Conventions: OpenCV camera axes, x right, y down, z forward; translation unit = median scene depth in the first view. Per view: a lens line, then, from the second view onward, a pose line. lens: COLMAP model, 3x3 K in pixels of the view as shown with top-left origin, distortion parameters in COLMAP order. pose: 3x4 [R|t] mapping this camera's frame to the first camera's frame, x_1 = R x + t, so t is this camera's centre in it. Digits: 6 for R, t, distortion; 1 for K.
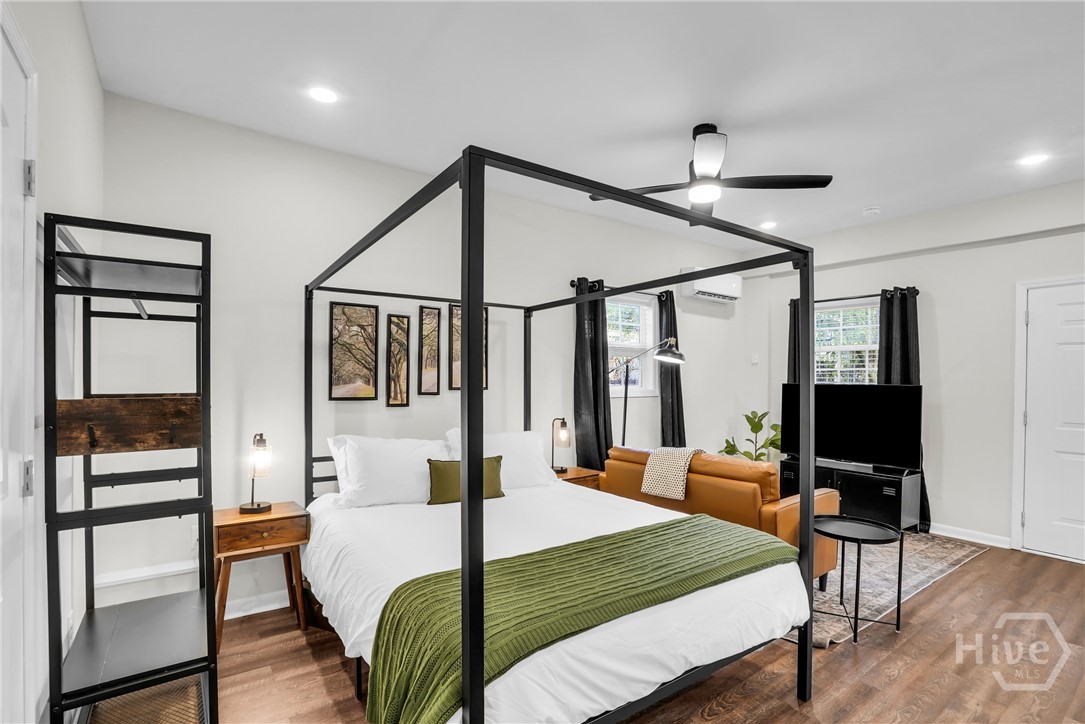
lens RADIAL K [[525.1, 0, 538.6], [0, 525.1, 373.0], [0, 0, 1]] dist [-0.043892, 0.013093]
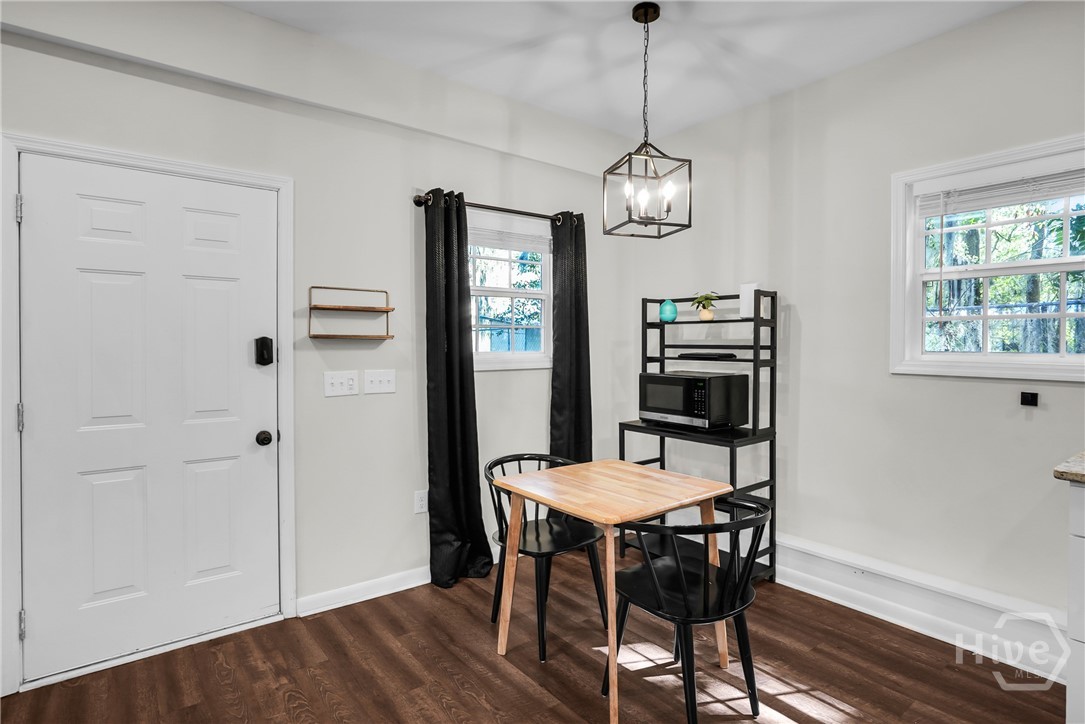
lens RADIAL K [[565.1, 0, 537.0], [0, 565.1, 346.1], [0, 0, 1]] dist [-0.019340, 0.006114]
pose [[-0.034395, -0.022388, 0.999158, 0.444868], [-0.013129, 0.999673, 0.021947, 0.002567], [-0.999322, -0.012363, -0.034677, 0.577248]]
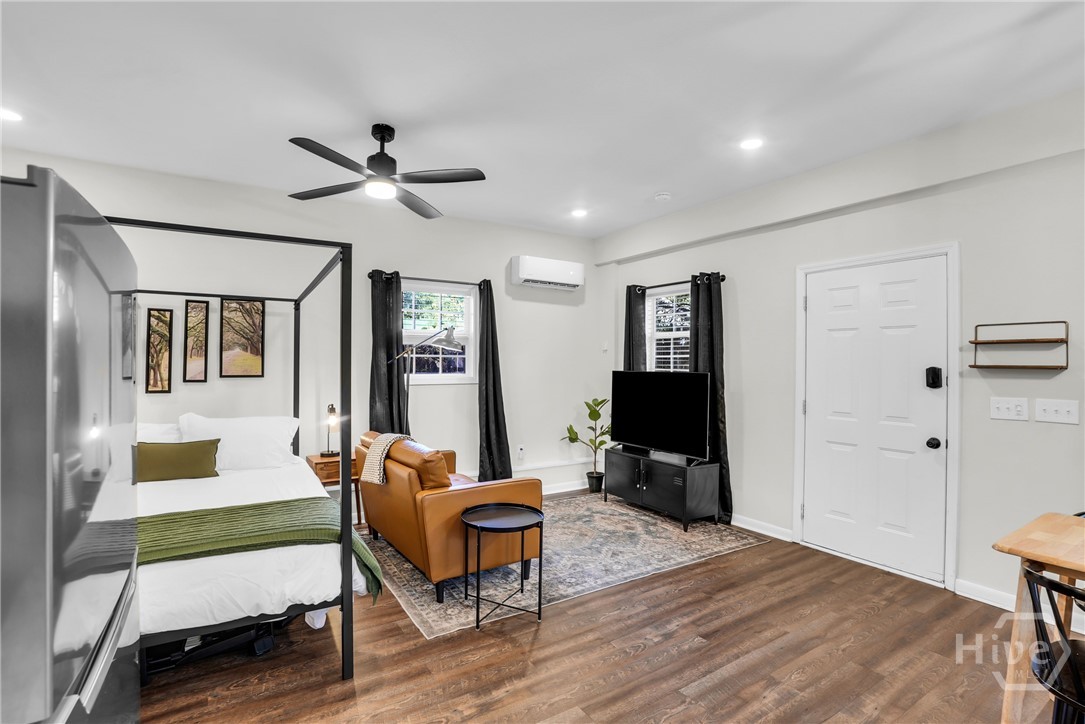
lens RADIAL K [[525.1, 0, 540.4], [0, 525.1, 352.6], [0, 0, 1]] dist [-0.043892, 0.013093]
pose [[0.998053, -0.003836, -0.062256, 0.563850], [0.003101, 0.999924, -0.011900, -0.004581], [0.062297, 0.011684, 0.997989, -0.016085]]
